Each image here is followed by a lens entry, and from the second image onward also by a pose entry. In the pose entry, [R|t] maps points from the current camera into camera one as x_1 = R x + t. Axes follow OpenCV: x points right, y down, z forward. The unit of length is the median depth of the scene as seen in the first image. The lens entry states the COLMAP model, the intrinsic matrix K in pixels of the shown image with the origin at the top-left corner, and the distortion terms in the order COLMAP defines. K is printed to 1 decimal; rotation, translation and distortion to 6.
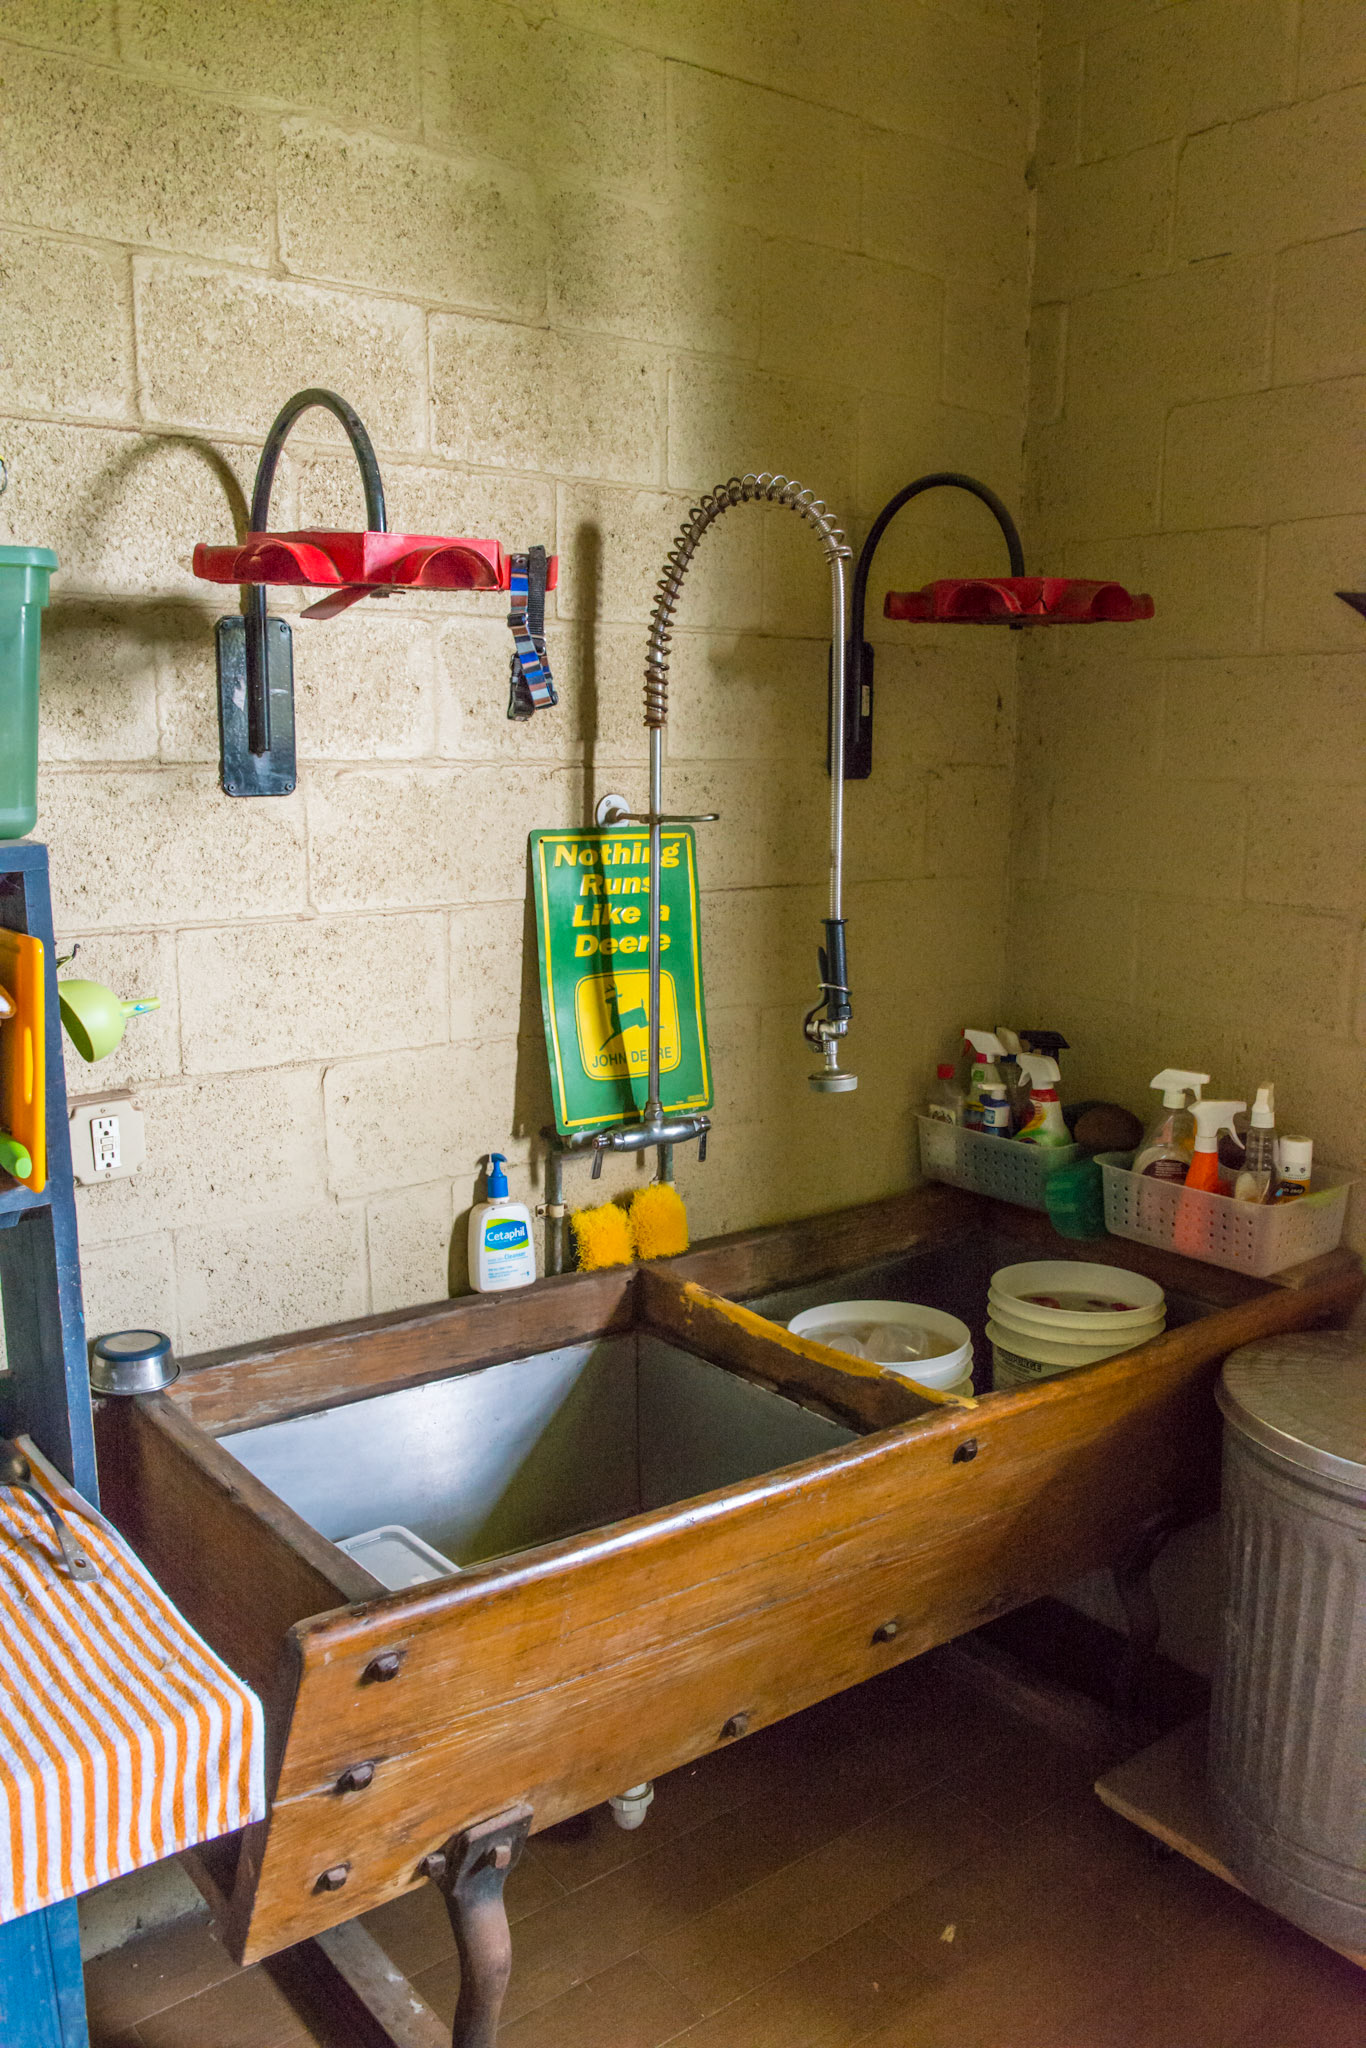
lens RADIAL K [[1647.1, 0, 683.0], [0, 1647.1, 1024.0], [0, 0, 1]] dist [-0.005180, -0.009525]
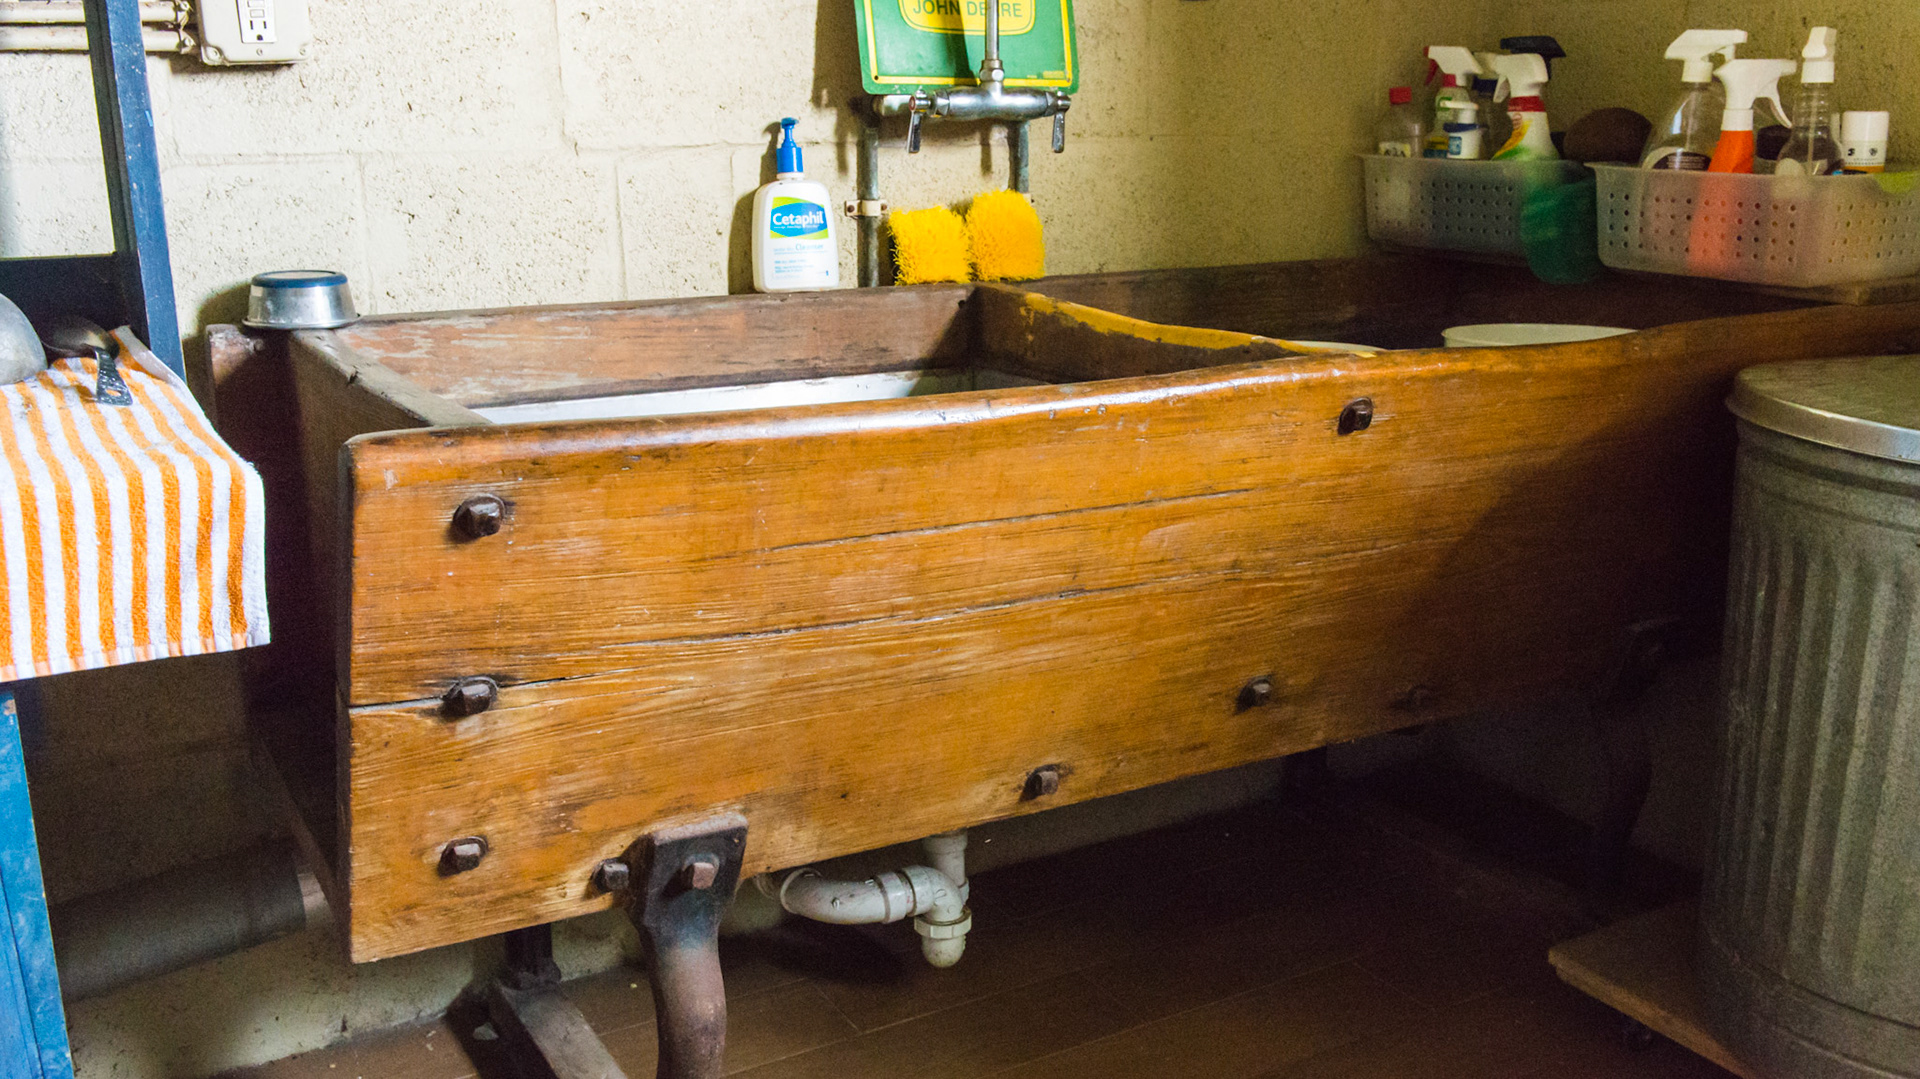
lens RADIAL K [[1785.6, 0, 960.0], [0, 1785.6, 539.5], [0, 0, 1]] dist [-0.001963, -0.024568]
pose [[0.989838, 0.022002, -0.140488, 0.101741], [-0.012872, 0.997765, 0.065572, 0.244620], [0.141616, -0.063098, 0.987909, 0.169362]]
